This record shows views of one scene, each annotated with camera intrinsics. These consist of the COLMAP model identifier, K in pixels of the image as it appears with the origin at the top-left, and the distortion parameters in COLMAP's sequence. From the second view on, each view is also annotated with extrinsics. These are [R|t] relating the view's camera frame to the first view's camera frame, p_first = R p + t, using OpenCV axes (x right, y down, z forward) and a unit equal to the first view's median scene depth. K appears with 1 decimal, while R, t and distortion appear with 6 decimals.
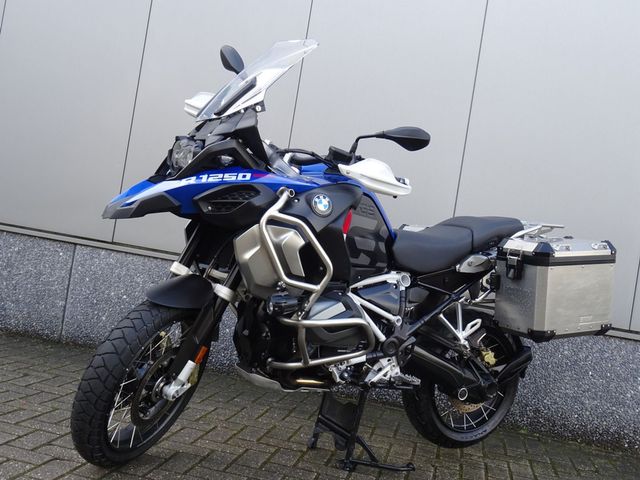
lens RADIAL K [[562.9, 0, 320.0], [0, 562.9, 240.0], [0, 0, 1]] dist [0.002675, 0.000472]
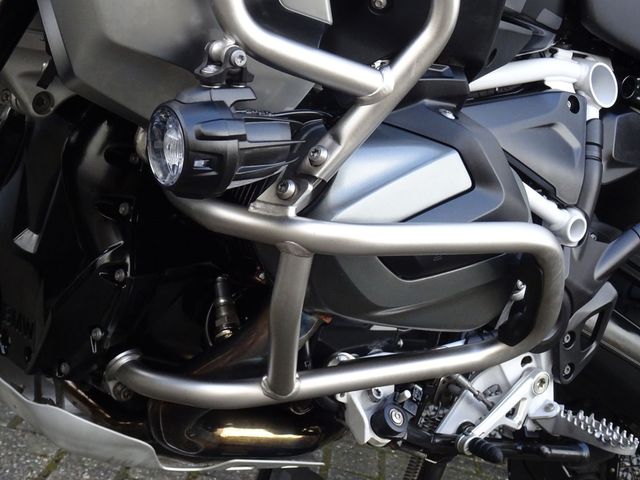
lens RADIAL K [[1367.0, 0, 320.0], [0, 1367.0, 240.0], [0, 0, 1]] dist [-0.011237, -0.011305]
pose [[0.991220, 0.062714, 0.116406, -0.076019], [-0.082964, 0.980487, 0.178219, 0.045913], [-0.102958, -0.186312, 0.977081, 0.407592]]
